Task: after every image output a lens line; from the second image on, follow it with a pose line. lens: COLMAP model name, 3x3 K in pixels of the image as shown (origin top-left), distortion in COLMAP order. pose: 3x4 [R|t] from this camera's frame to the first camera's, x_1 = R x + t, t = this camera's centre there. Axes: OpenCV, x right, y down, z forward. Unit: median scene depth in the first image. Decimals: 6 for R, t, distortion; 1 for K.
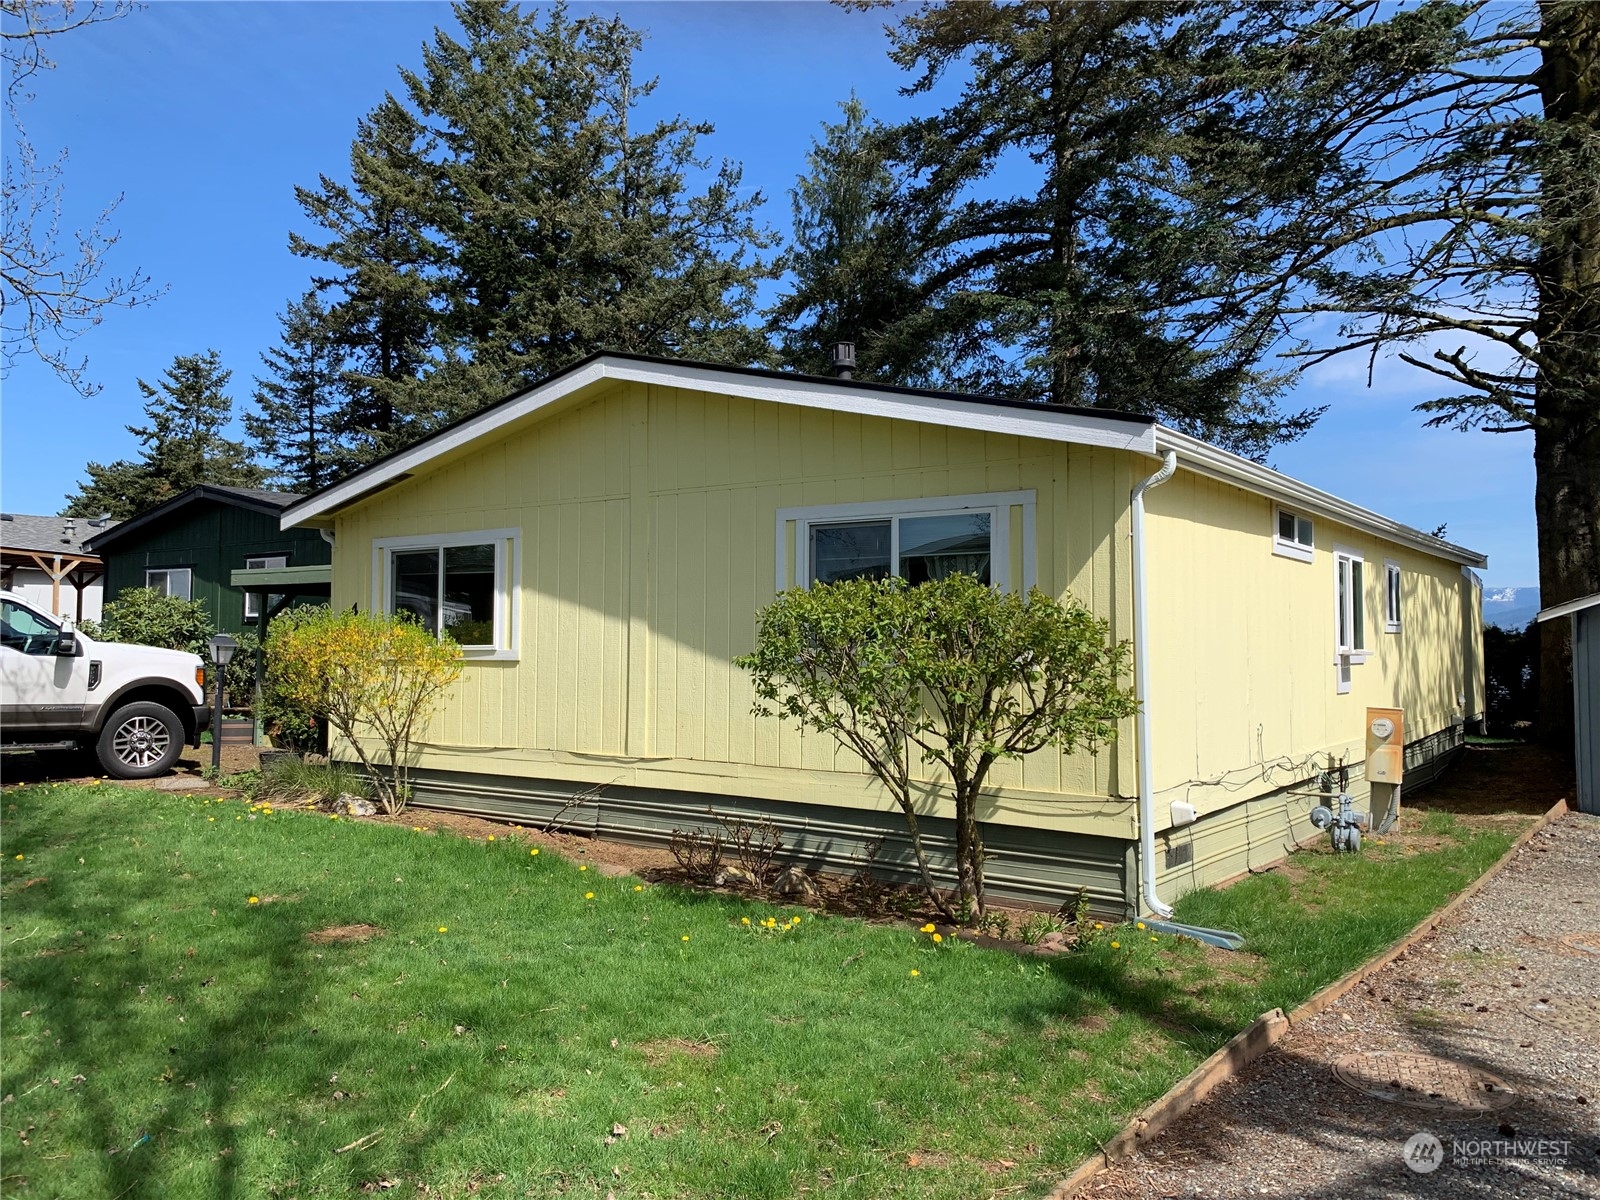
lens RADIAL K [[1216.3, 0, 800.0], [0, 1216.3, 600.0], [0, 0, 1]] dist [0.005313, -0.002276]
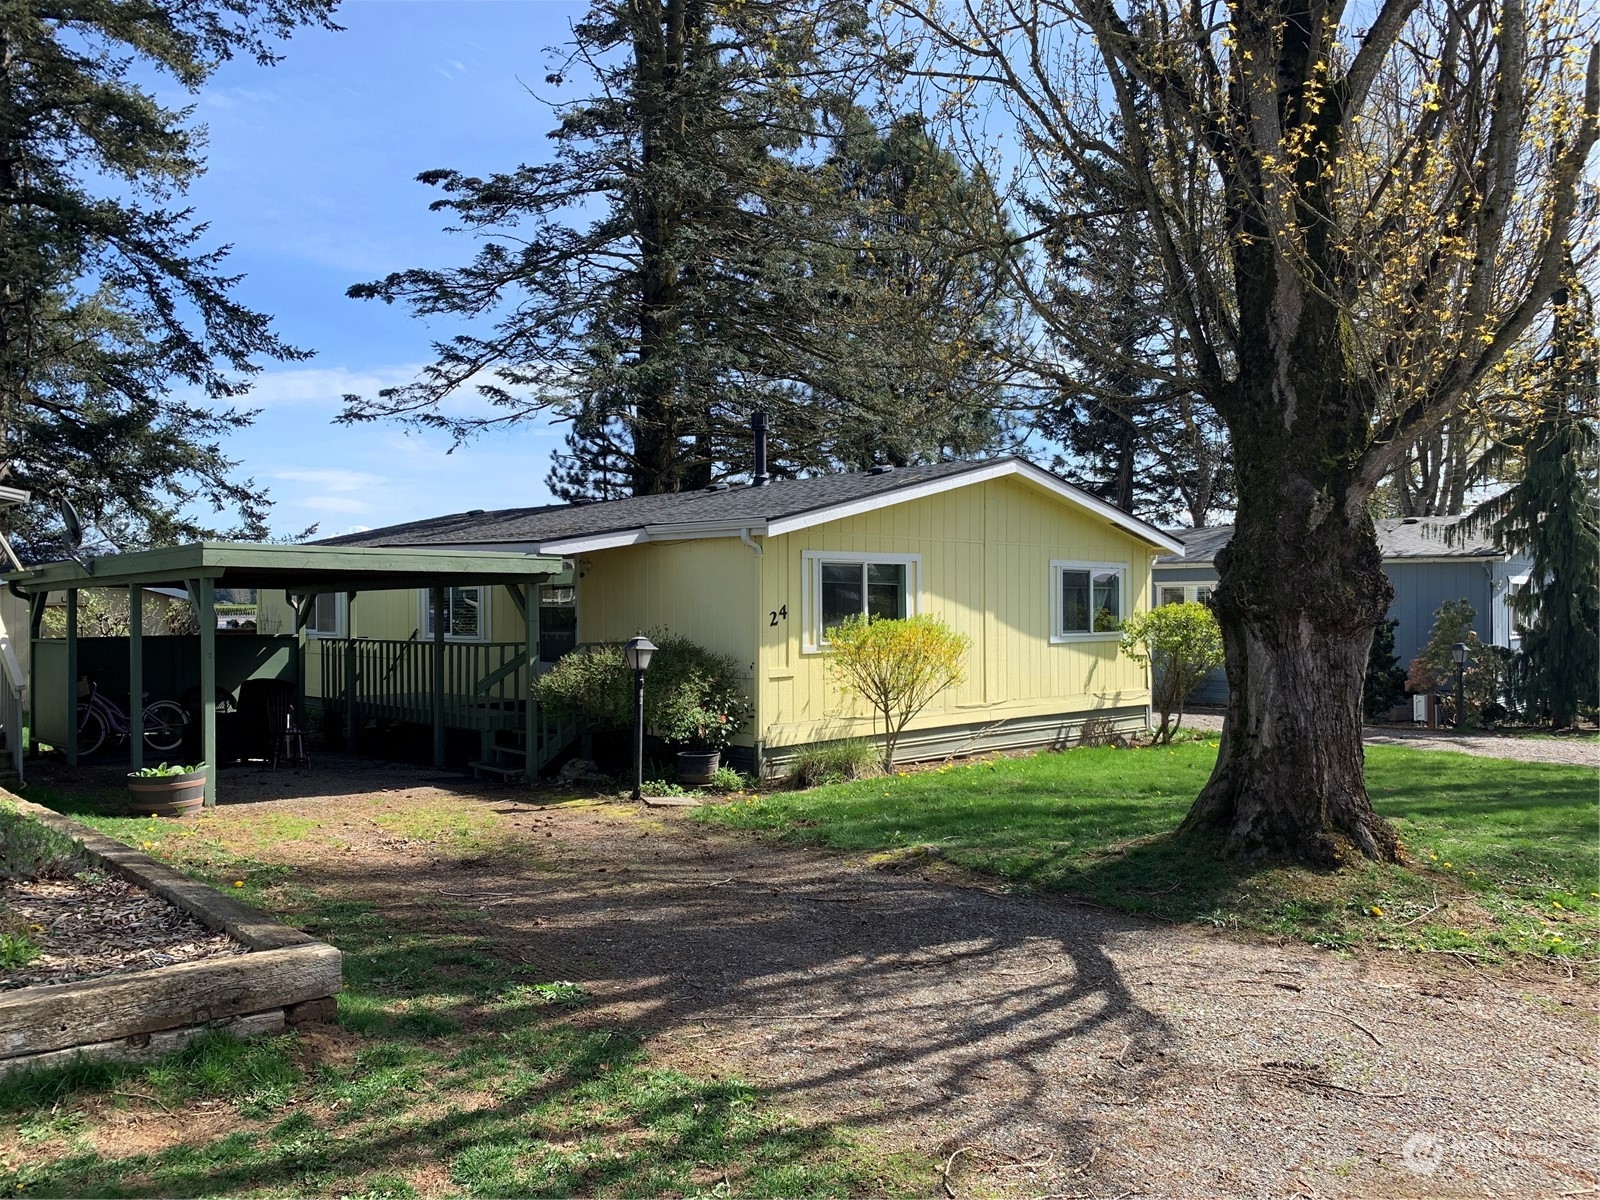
lens RADIAL K [[1216.3, 0, 800.0], [0, 1216.3, 600.0], [0, 0, 1]] dist [0.005313, -0.002276]
pose [[0.209273, 0.020107, 0.977650, -1.755359], [-0.000214, 0.999789, -0.020517, 0.024596], [-0.977857, 0.004084, 0.209233, 0.888128]]
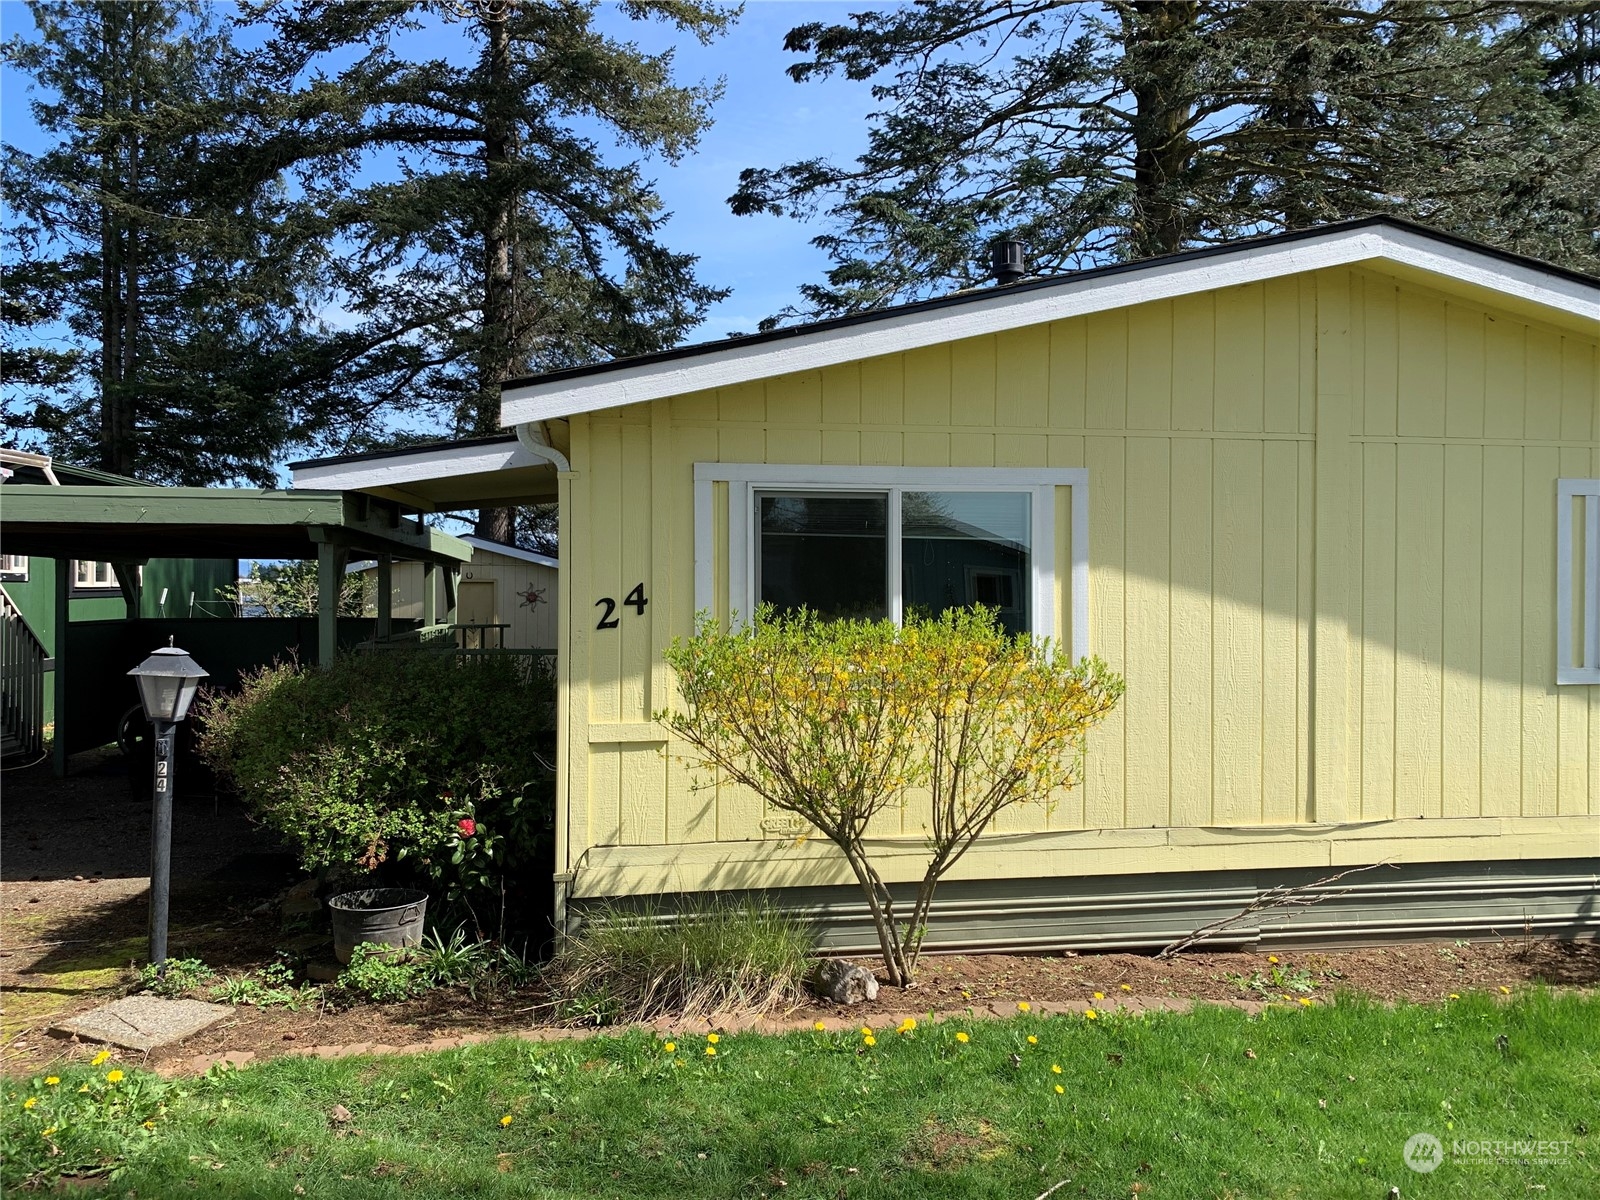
lens RADIAL K [[1216.3, 0, 800.0], [0, 1216.3, 600.0], [0, 0, 1]] dist [0.005313, -0.002276]
pose [[0.734505, 0.012195, 0.678494, -0.794250], [-0.017955, 0.999838, 0.001467, 0.008347], [-0.678366, -0.013260, 0.734604, 0.683053]]
